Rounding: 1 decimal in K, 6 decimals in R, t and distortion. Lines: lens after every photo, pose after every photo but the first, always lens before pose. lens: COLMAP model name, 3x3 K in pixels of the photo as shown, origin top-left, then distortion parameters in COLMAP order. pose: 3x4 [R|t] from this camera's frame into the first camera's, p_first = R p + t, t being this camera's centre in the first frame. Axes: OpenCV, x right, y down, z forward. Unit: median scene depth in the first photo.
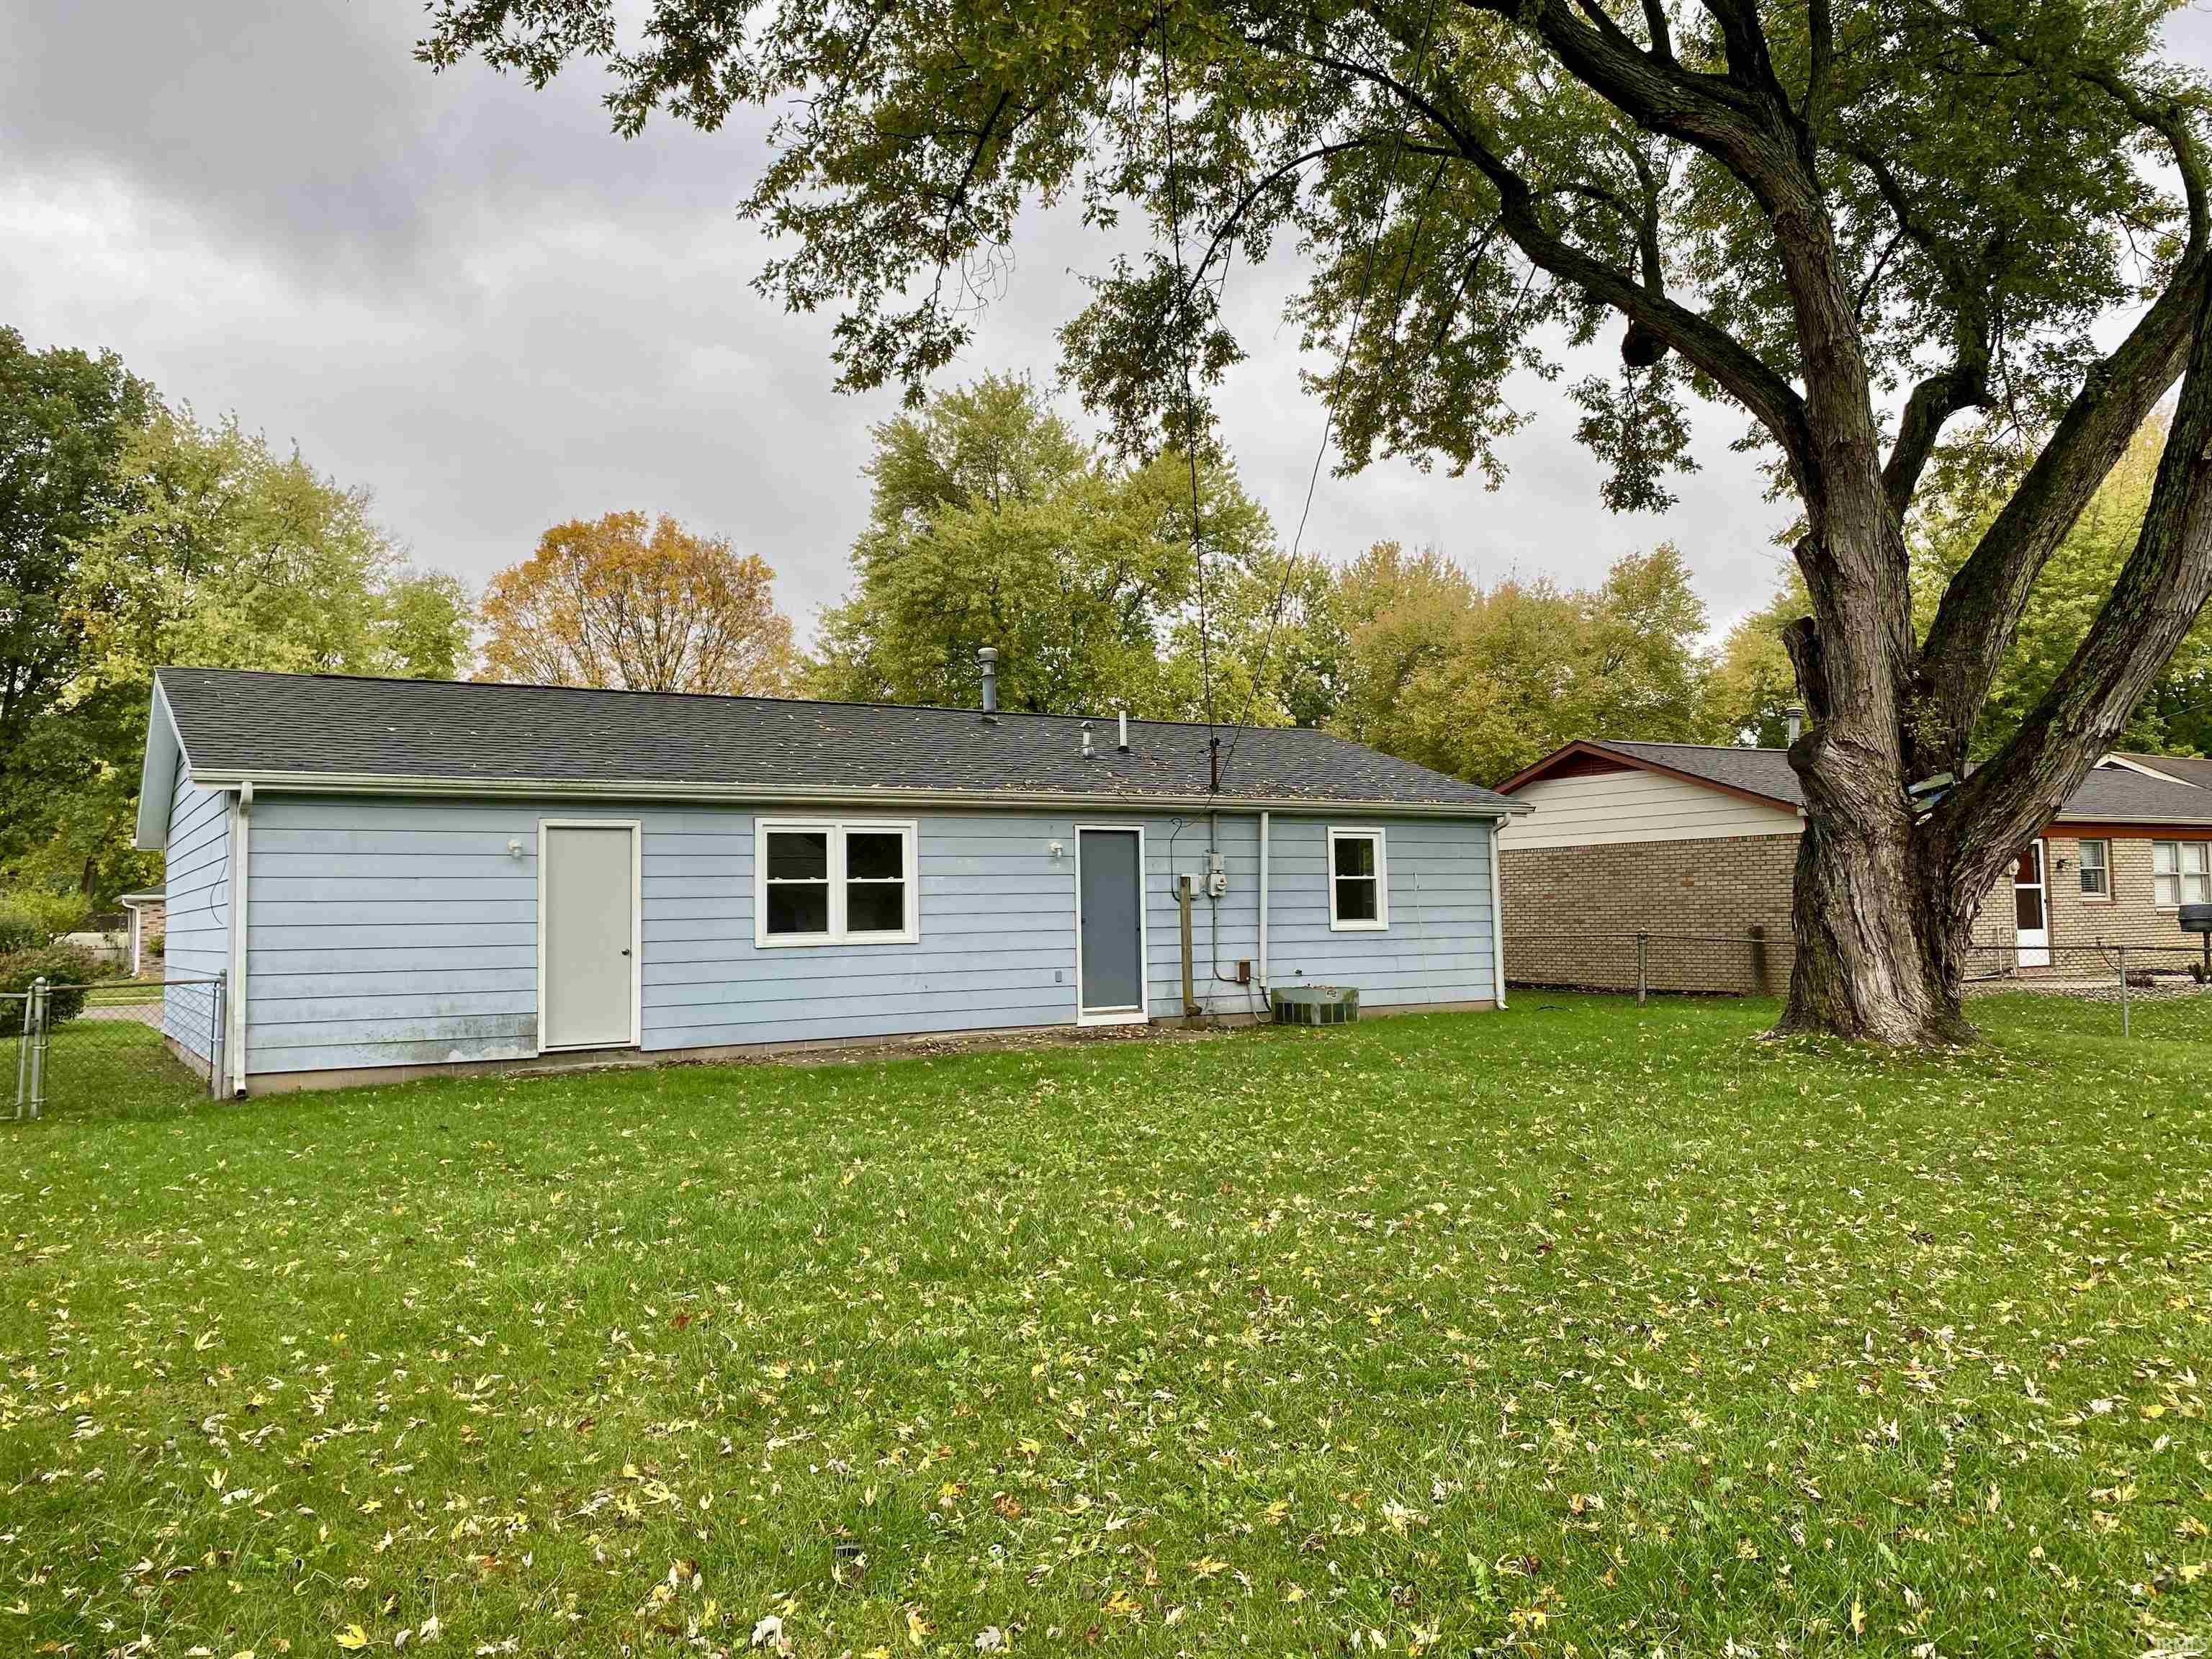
lens RADIAL K [[1726.3, 0, 1104.3], [0, 1726.3, 794.7], [0, 0, 1]] dist [0.135937, -0.327461]
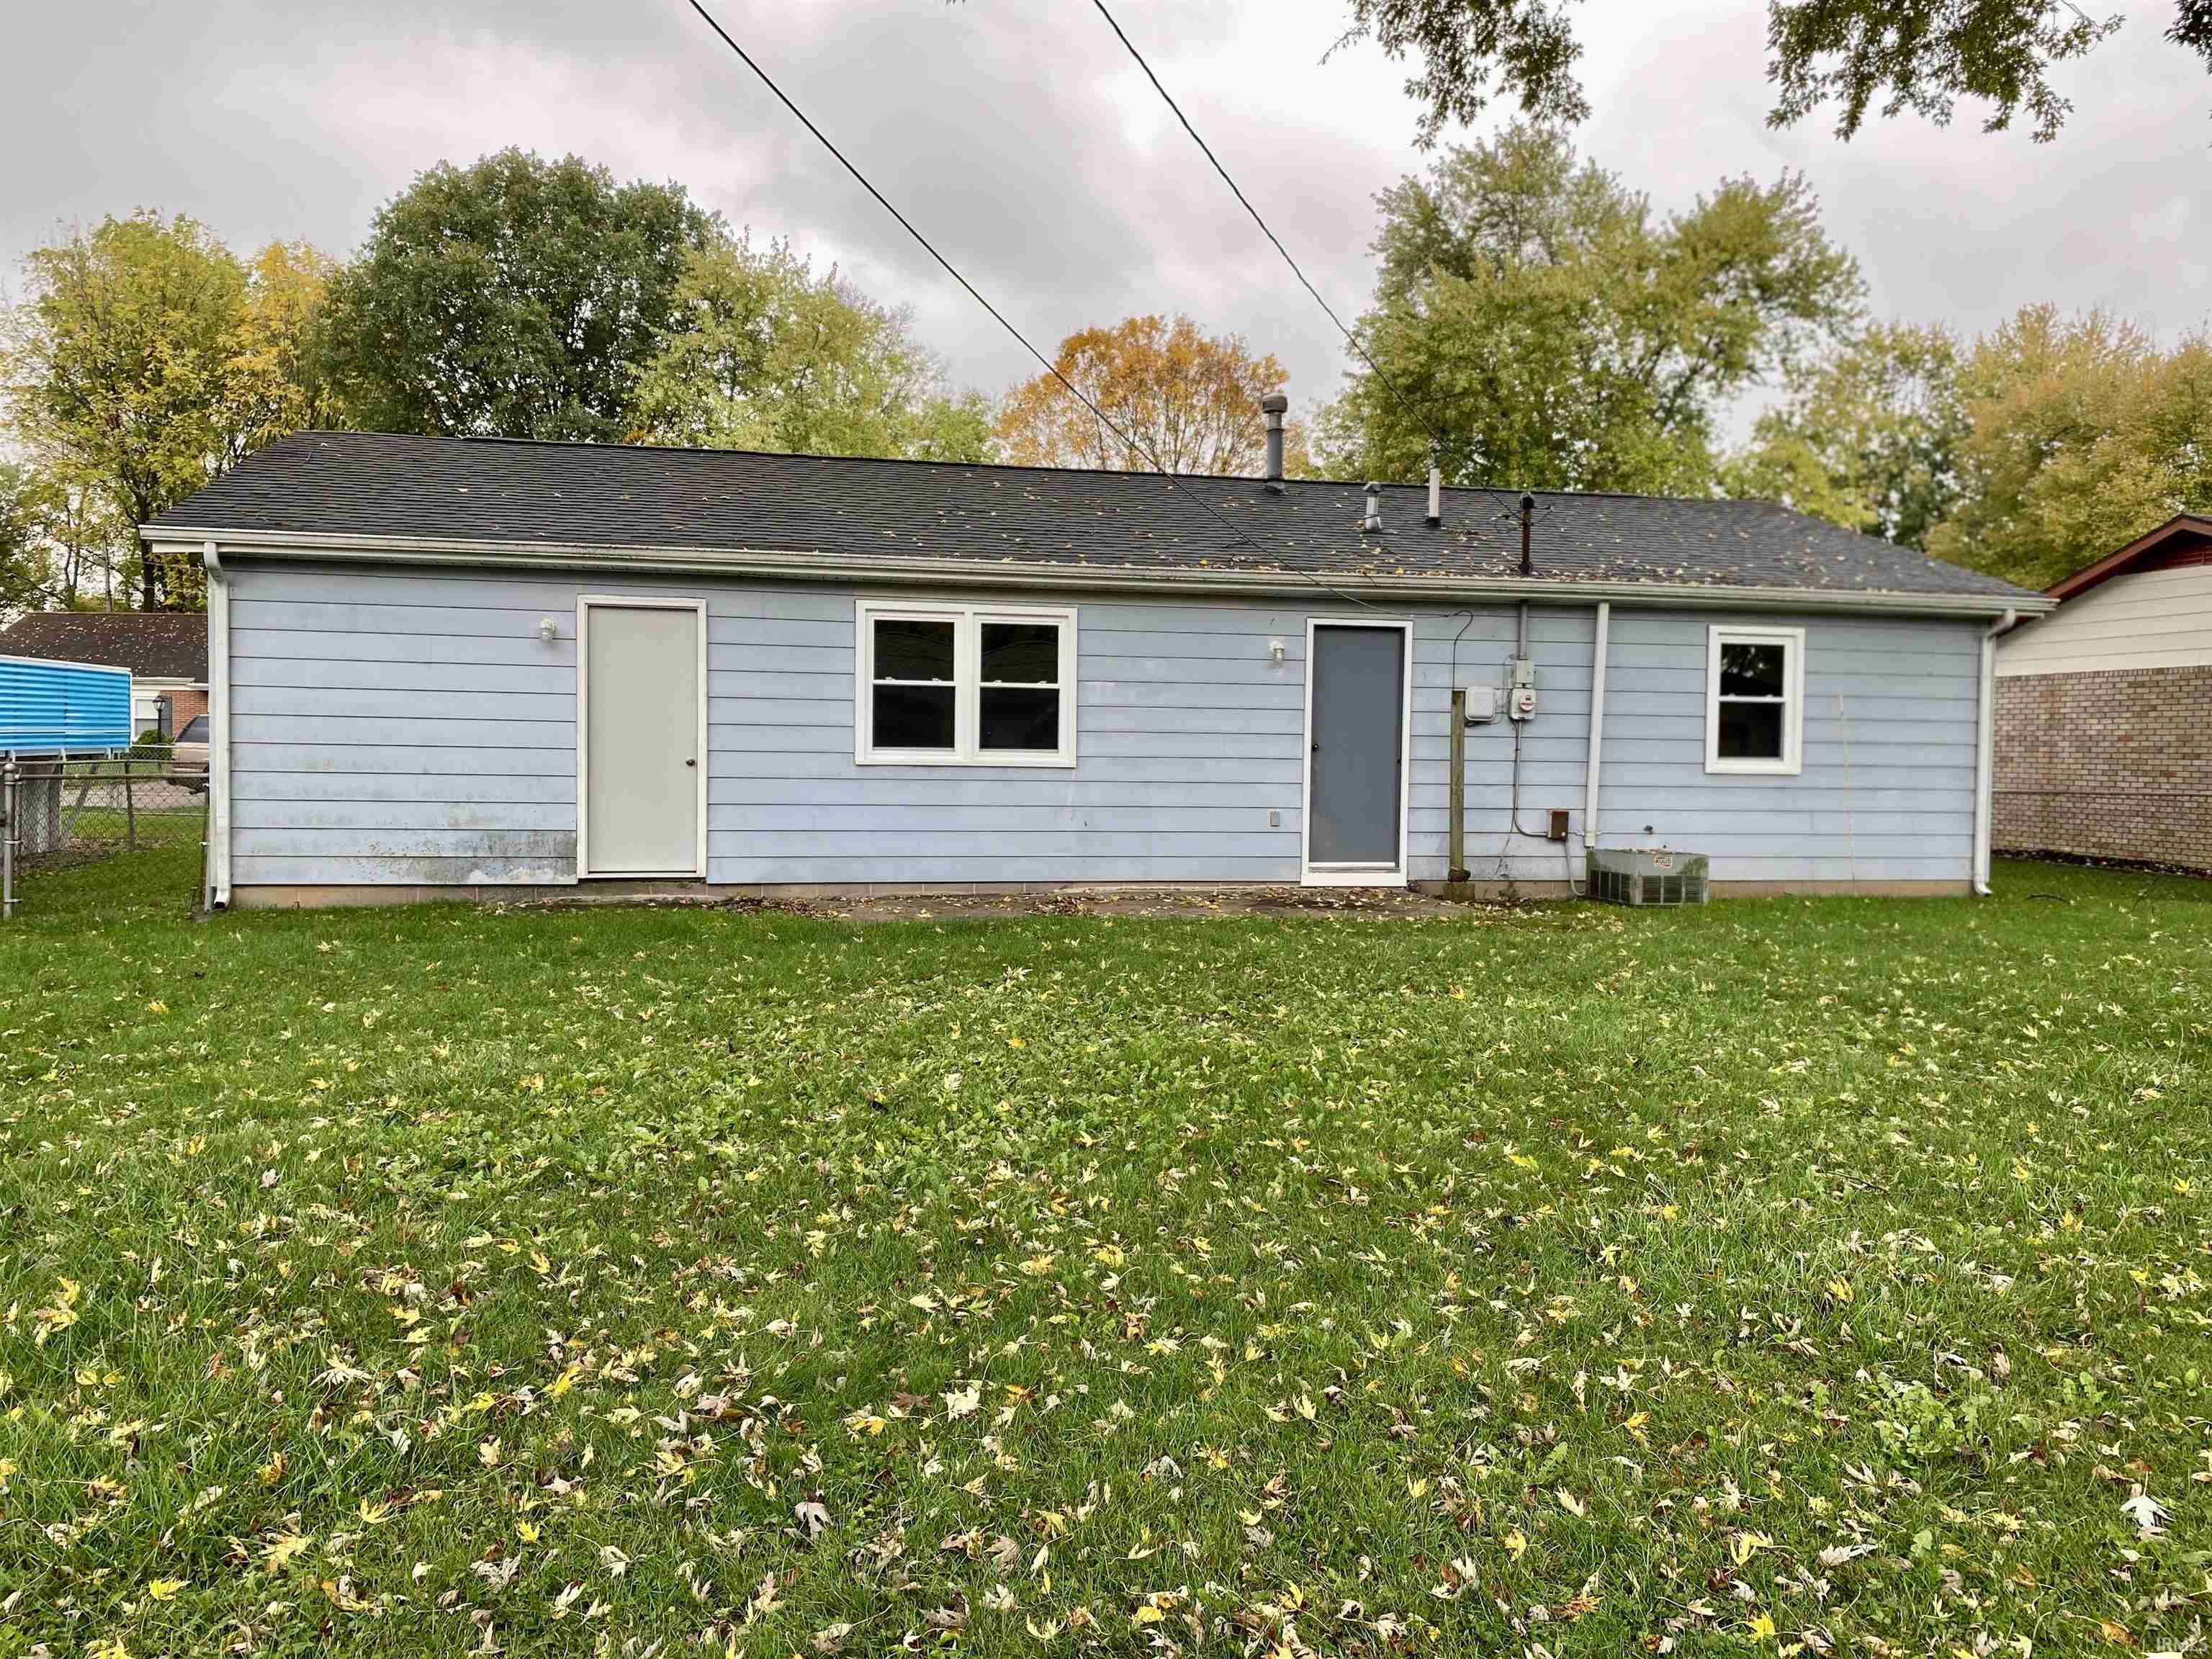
lens RADIAL K [[1703.1, 0, 1116.6], [0, 1703.1, 801.5], [0, 0, 1]] dist [0.036813, -0.048534]
pose [[0.936194, 0.044089, -0.348707, 0.156178], [-0.008051, 0.994531, 0.104131, 0.019670], [0.351391, -0.094680, 0.931429, 0.269090]]
